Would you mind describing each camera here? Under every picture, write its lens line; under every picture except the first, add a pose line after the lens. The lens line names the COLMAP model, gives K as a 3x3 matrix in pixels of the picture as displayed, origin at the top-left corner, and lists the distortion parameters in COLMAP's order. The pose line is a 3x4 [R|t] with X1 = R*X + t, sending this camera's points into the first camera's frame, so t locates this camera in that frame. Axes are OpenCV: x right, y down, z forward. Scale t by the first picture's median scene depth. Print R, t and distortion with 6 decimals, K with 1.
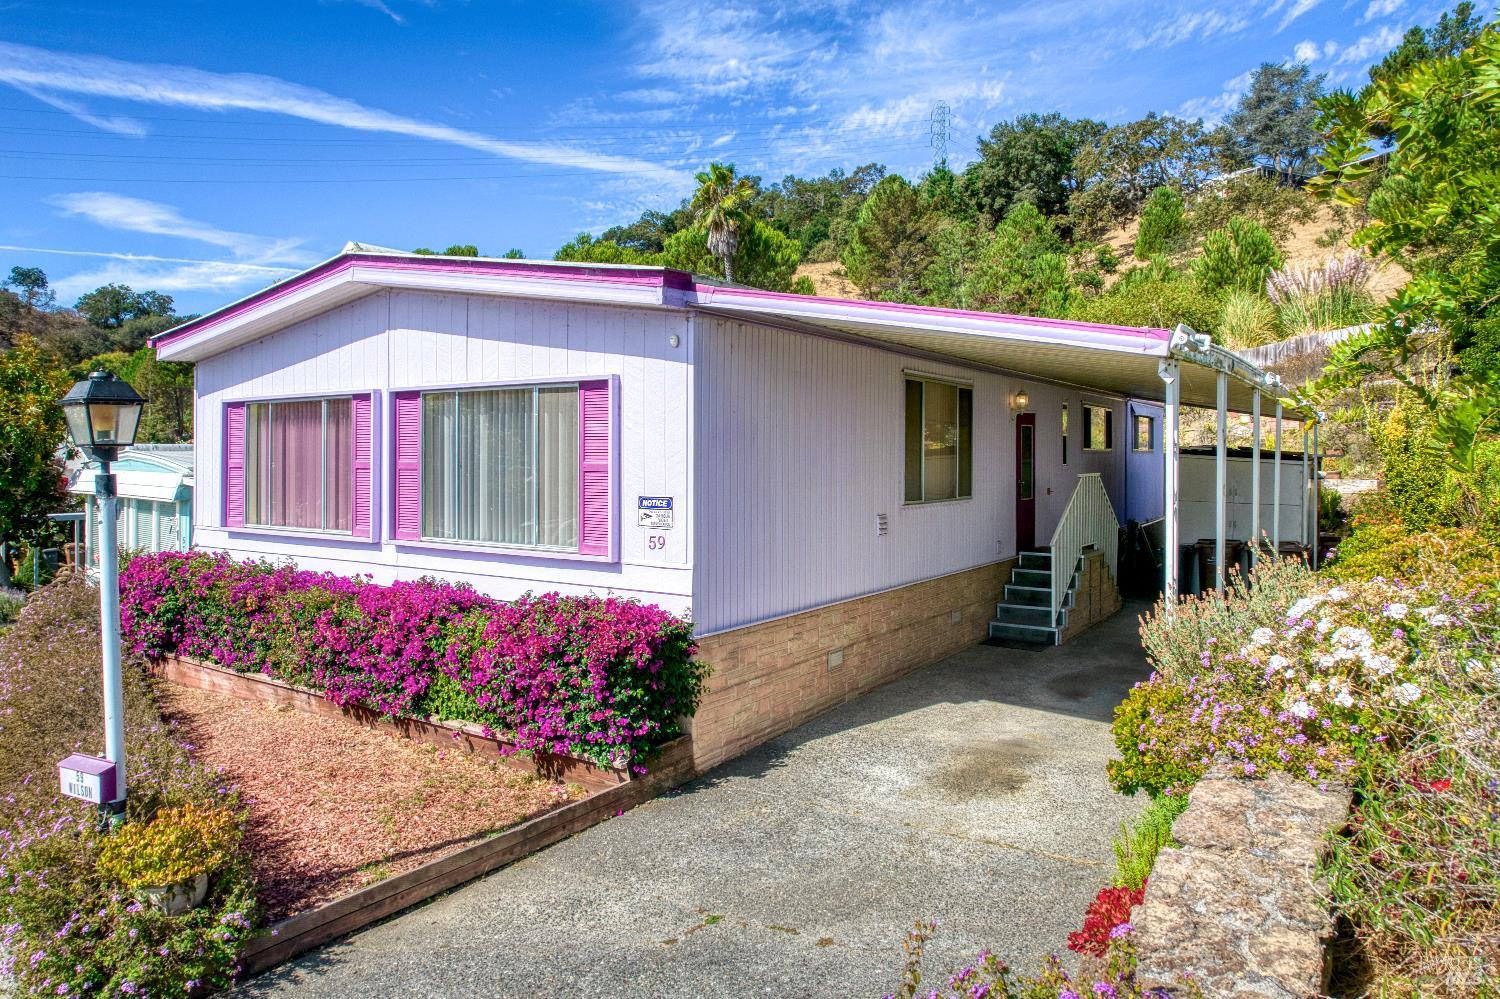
lens RADIAL K [[974.7, 0, 759.7], [0, 974.7, 454.0], [0, 0, 1]] dist [-0.092992, 0.095244]
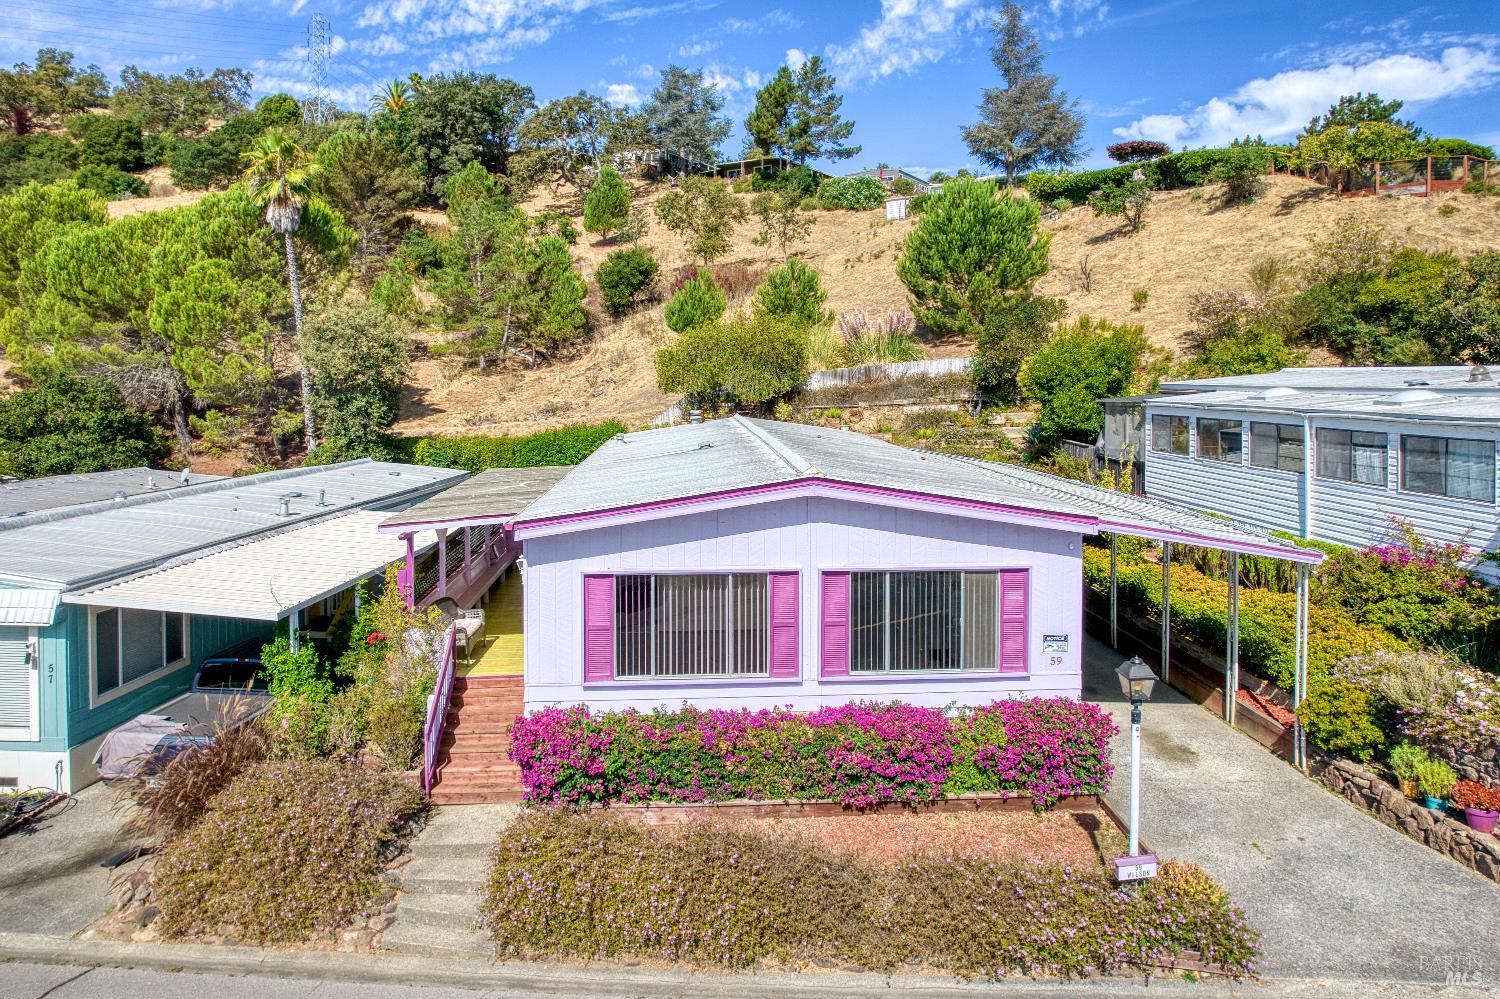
lens RADIAL K [[968.9, 0, 737.6], [0, 968.9, 396.4], [0, 0, 1]] dist [-0.056964, 0.032756]
pose [[0.809652, -0.015926, 0.586694, -0.104458], [0.005600, 0.999796, 0.019412, -0.027839], [-0.586883, -0.012432, 0.809576, -0.003492]]
